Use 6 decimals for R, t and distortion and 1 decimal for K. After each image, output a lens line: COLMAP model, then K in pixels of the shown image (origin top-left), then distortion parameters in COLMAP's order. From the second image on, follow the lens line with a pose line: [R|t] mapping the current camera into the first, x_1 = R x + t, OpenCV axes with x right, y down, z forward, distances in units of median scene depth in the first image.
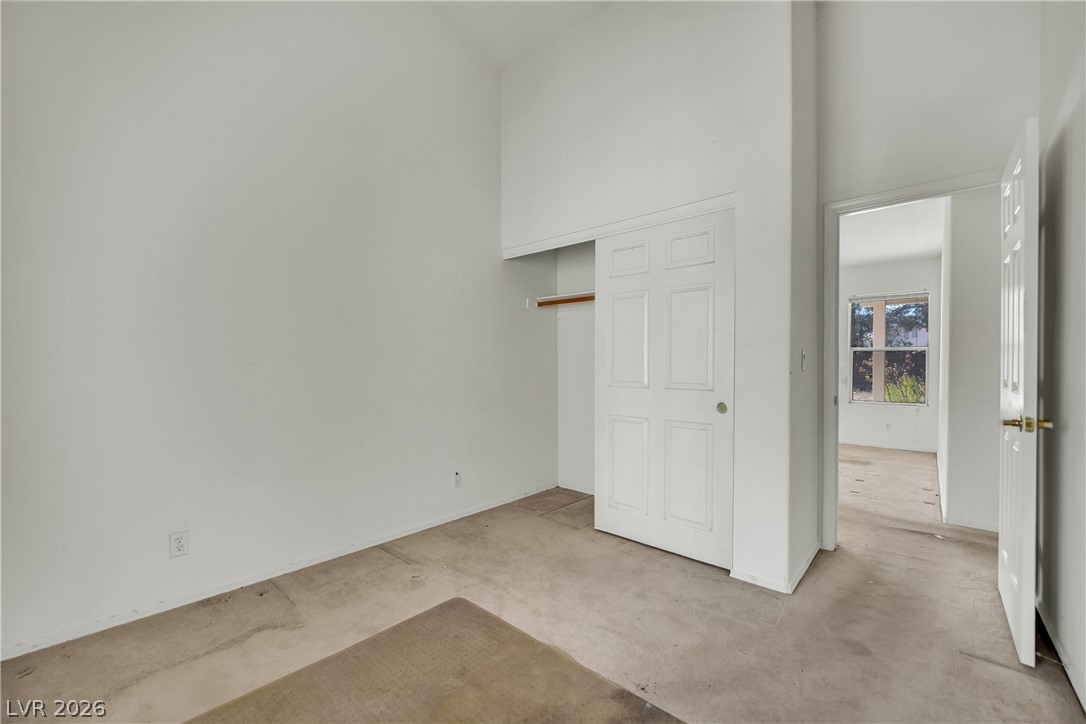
lens RADIAL K [[448.6, 0, 539.7], [0, 448.6, 358.8], [0, 0, 1]] dist [-0.017738, 0.000273]
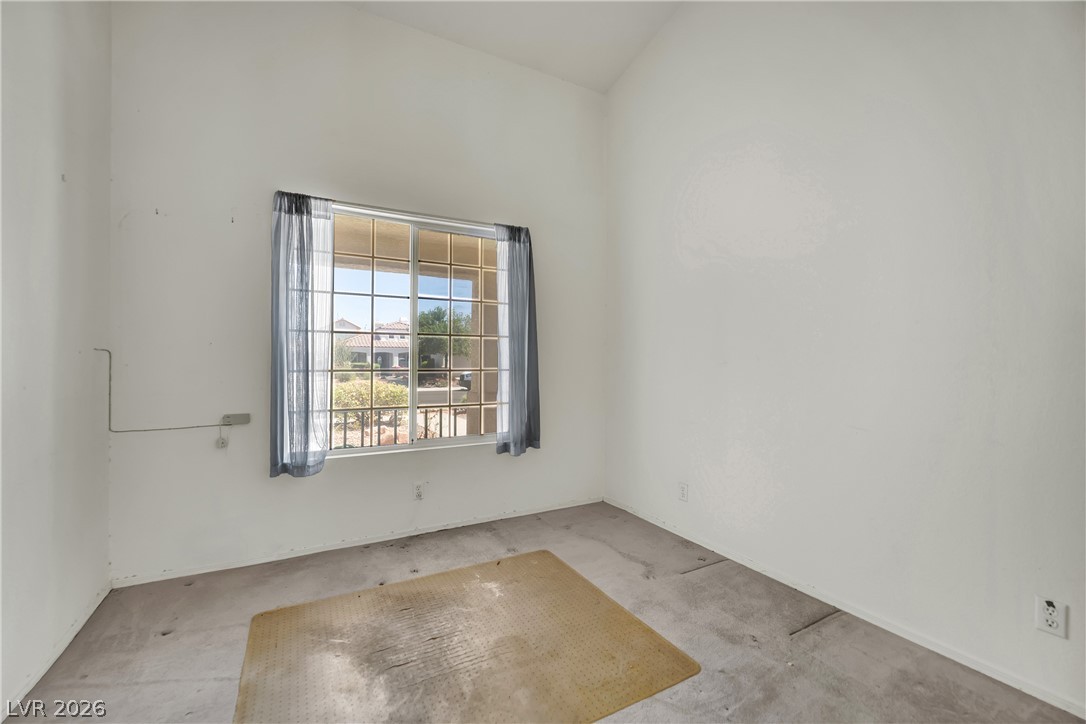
lens RADIAL K [[448.6, 0, 534.1], [0, 448.6, 352.8], [0, 0, 1]] dist [-0.017738, 0.000273]
pose [[-0.327249, -0.013667, -0.944839, 0.675457], [-0.000961, 0.999900, -0.014131, 0.009423], [0.944938, -0.003717, -0.327230, 1.048902]]
